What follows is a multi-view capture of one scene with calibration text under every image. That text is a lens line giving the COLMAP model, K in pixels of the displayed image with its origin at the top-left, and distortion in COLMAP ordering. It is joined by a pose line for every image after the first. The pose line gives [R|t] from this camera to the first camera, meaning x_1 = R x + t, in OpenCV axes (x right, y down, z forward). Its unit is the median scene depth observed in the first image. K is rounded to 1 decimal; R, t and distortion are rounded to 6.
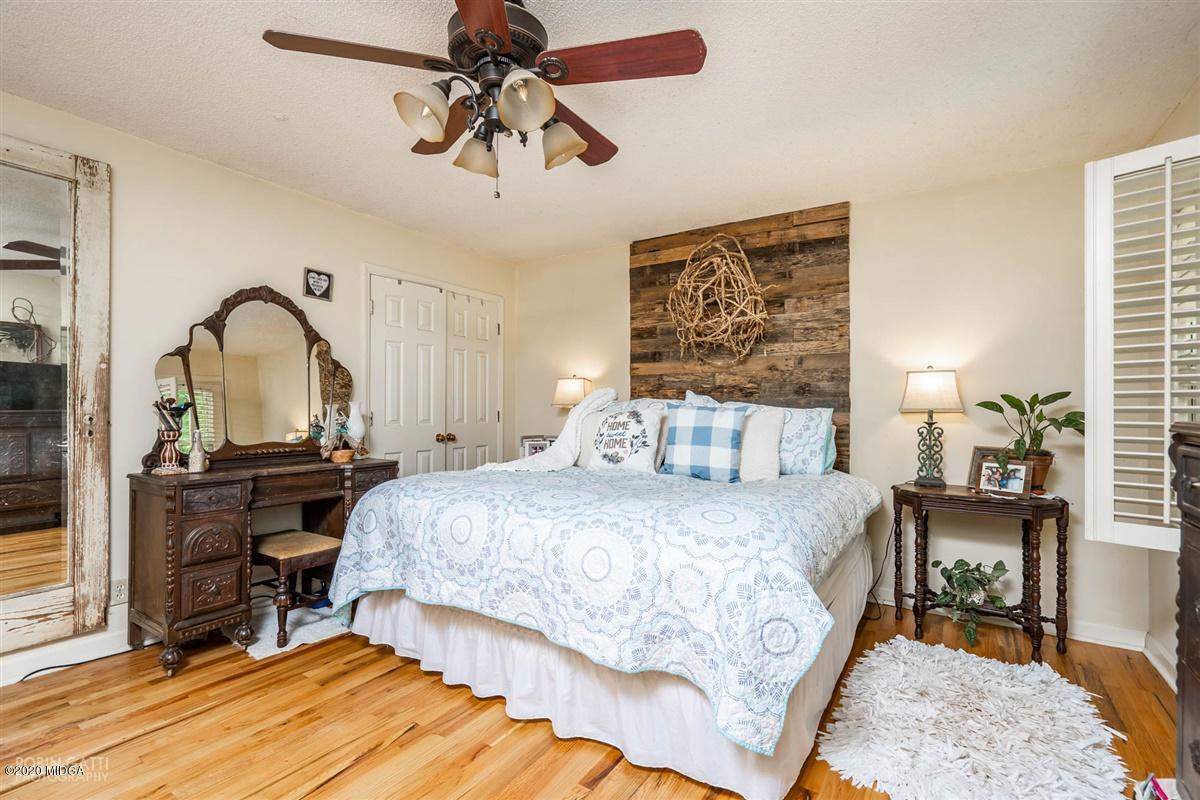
lens RADIAL K [[544.9, 0, 600.0], [0, 544.9, 400.0], [0, 0, 1]] dist [-0.002070, -0.000246]
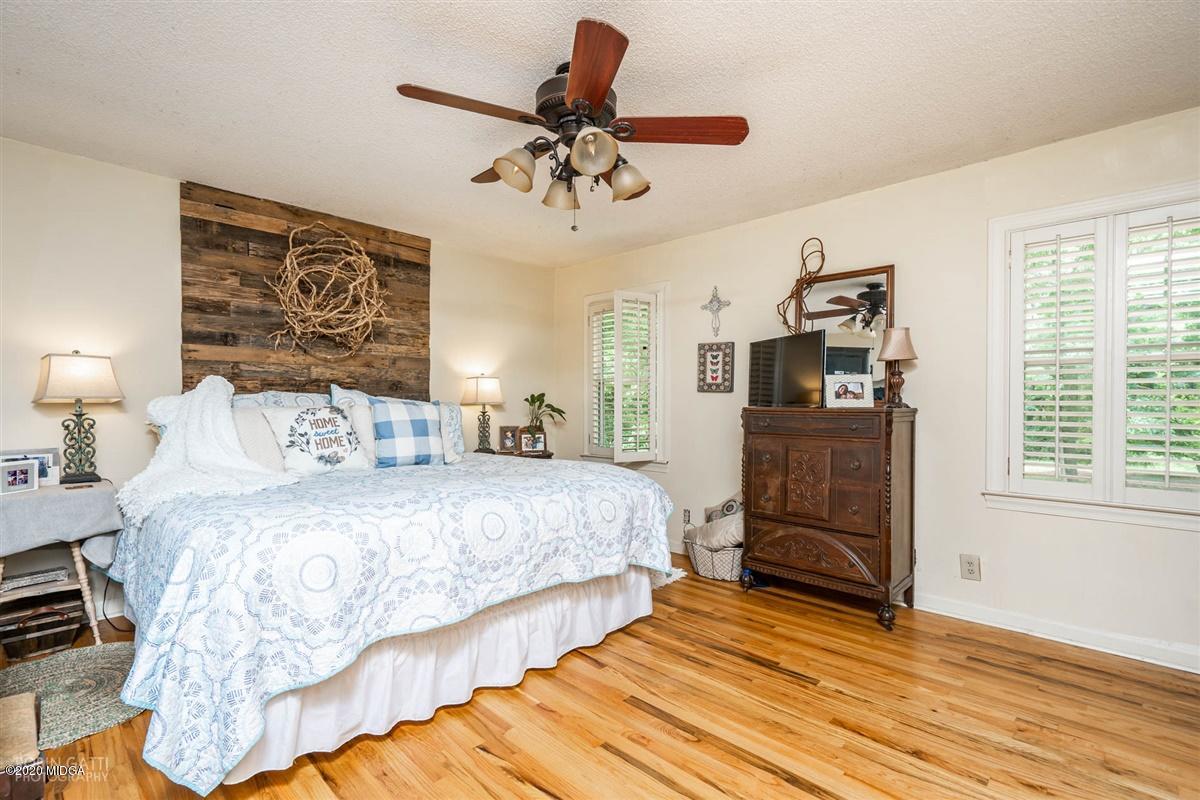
lens RADIAL K [[544.9, 0, 600.0], [0, 544.9, 400.0], [0, 0, 1]] dist [-0.002070, -0.000246]
pose [[0.187613, -0.002087, 0.982241, -0.685055], [-0.019496, 0.999793, 0.005848, -0.004757], [-0.982050, -0.020247, 0.187533, 0.349837]]
